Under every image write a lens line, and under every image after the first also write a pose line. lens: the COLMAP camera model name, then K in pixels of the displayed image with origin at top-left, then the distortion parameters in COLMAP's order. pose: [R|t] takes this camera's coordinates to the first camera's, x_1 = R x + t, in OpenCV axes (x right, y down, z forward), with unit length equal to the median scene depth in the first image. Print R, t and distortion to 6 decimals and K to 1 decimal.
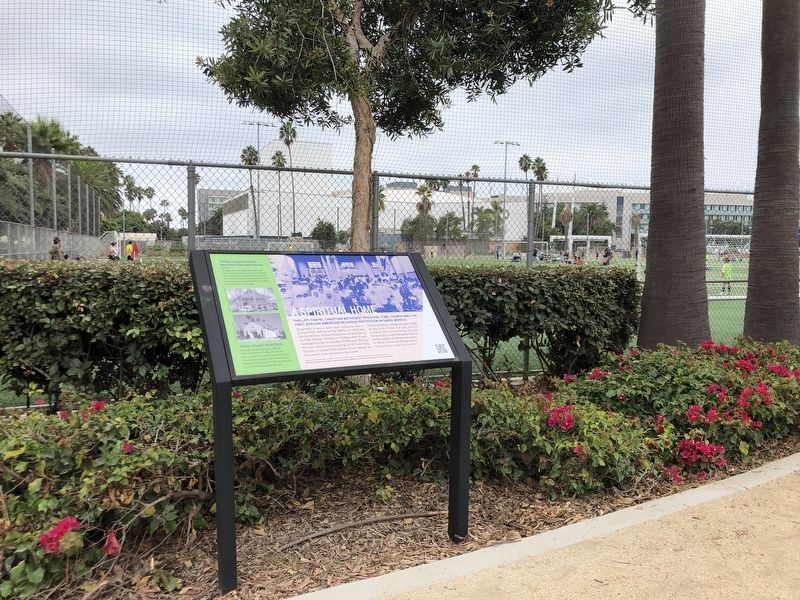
lens RADIAL K [[648.0, 0, 399.7], [0, 648.0, 299.0], [0, 0, 1]] dist [0.007758, -0.004001]
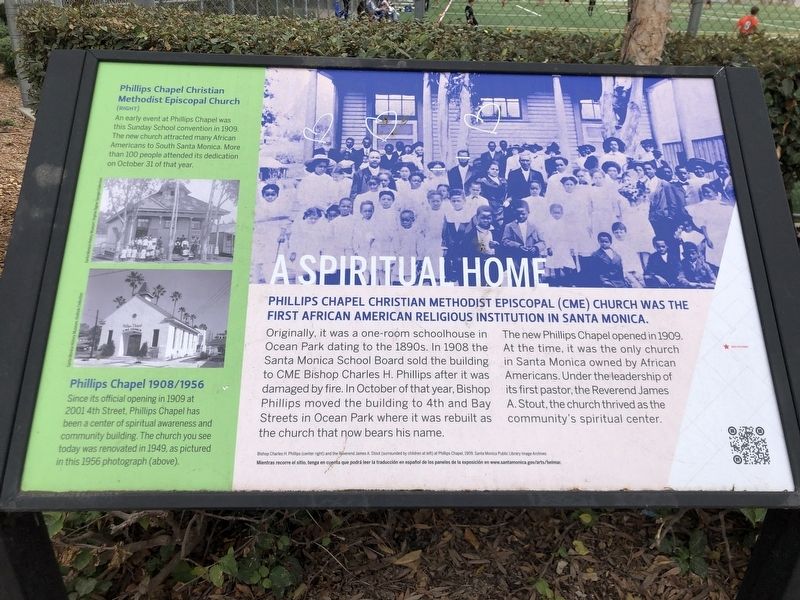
lens RADIAL K [[648.0, 0, 403.7], [0, 648.0, 299.5], [0, 0, 1]] dist [0.007758, -0.004001]
pose [[0.898282, 0.199463, -0.391541, 0.025882], [-0.045963, 0.928803, 0.367712, -0.085808], [0.437010, -0.312313, 0.843495, 0.707391]]
